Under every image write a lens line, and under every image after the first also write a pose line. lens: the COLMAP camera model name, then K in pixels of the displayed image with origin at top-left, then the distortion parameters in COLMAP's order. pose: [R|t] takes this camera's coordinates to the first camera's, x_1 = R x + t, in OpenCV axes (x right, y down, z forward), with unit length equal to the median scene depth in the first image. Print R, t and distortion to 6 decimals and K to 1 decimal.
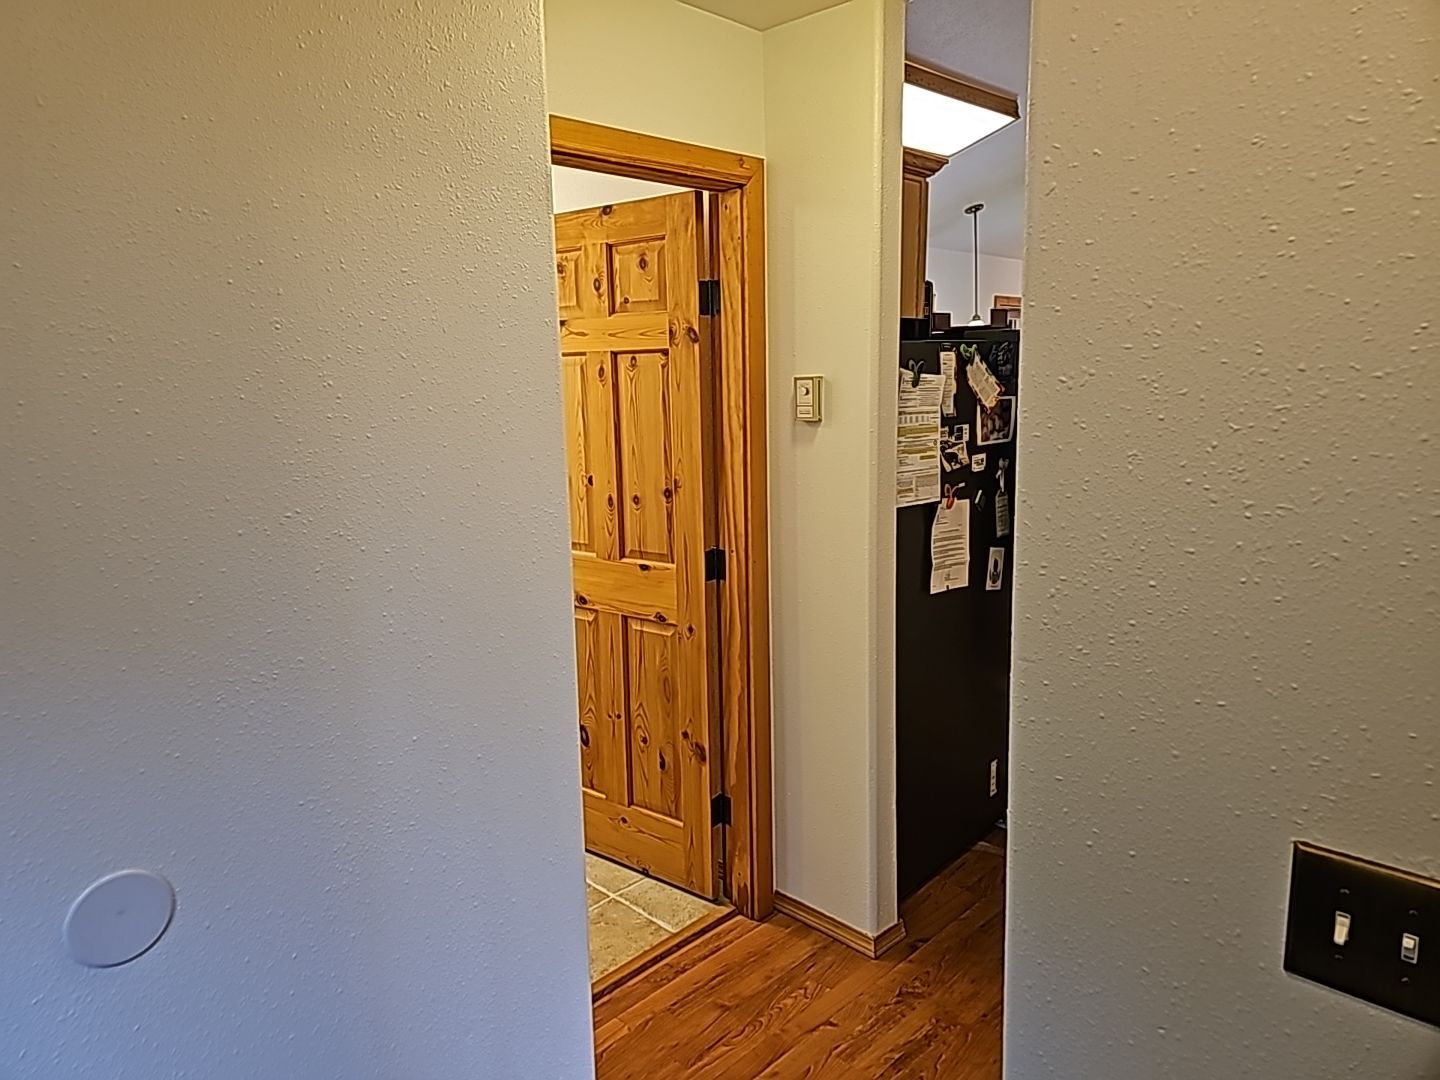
lens RADIAL K [[955.8, 0, 716.2], [0, 955.8, 534.1], [0, 0, 1]] dist [0.028120, -0.001868]
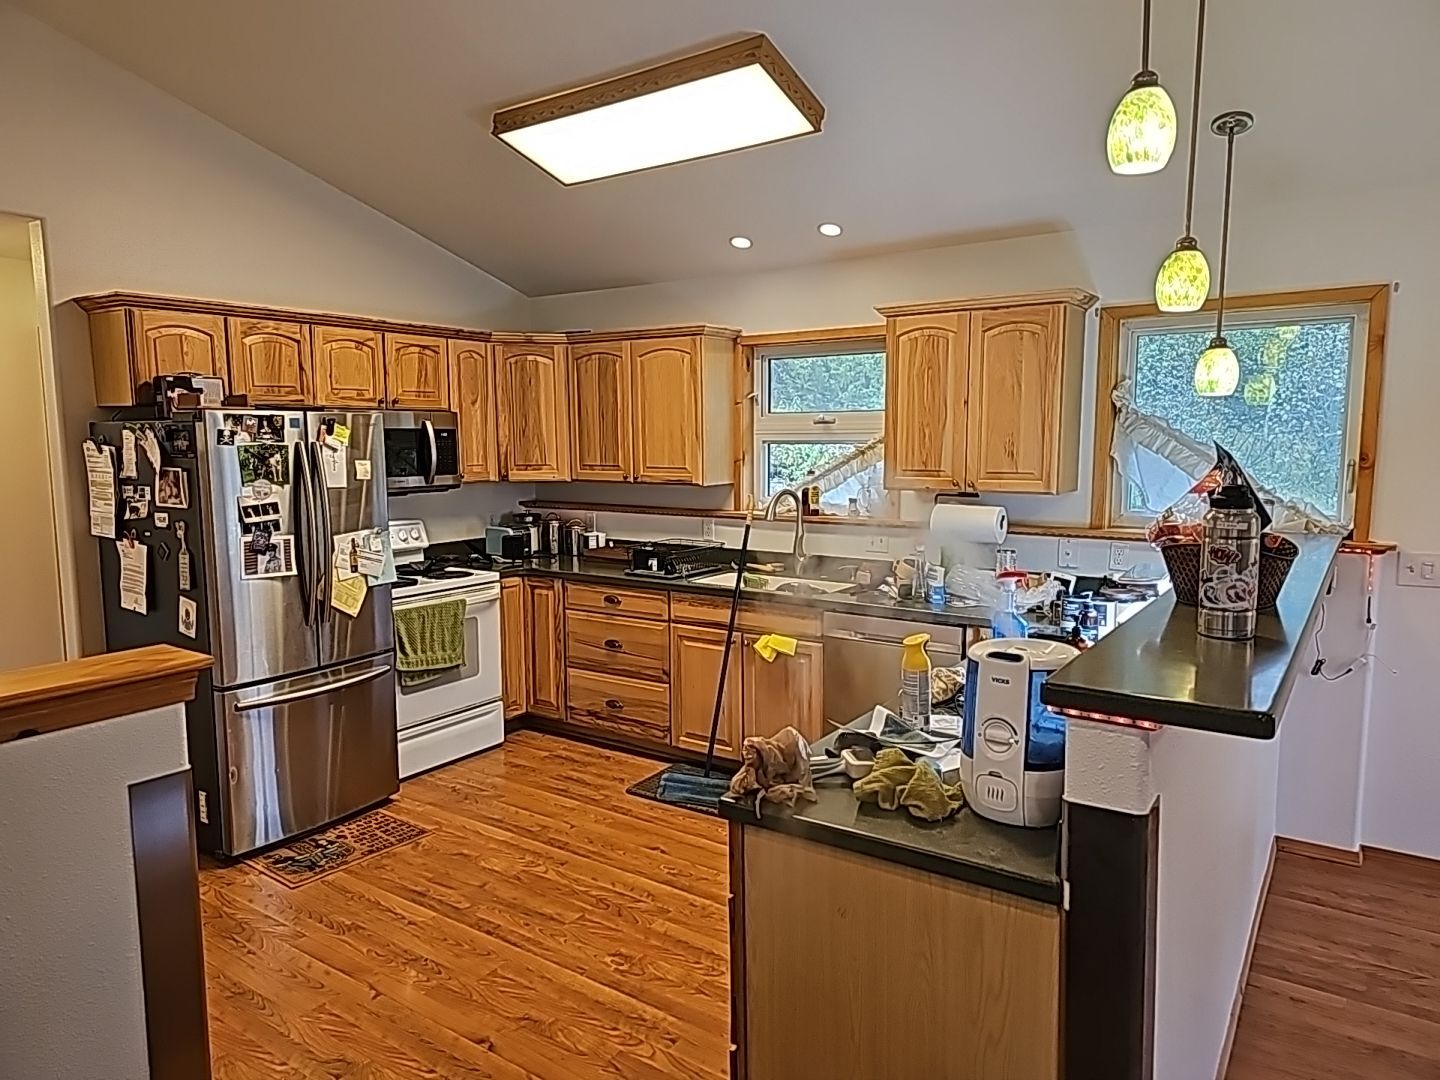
lens RADIAL K [[955.8, 0, 712.7], [0, 955.8, 540.2], [0, 0, 1]] dist [0.028120, -0.001868]
pose [[0.143422, 0.126280, -0.981572, 1.674755], [-0.167914, 0.980551, 0.101614, -0.309163], [0.975313, 0.150246, 0.161836, 1.579247]]
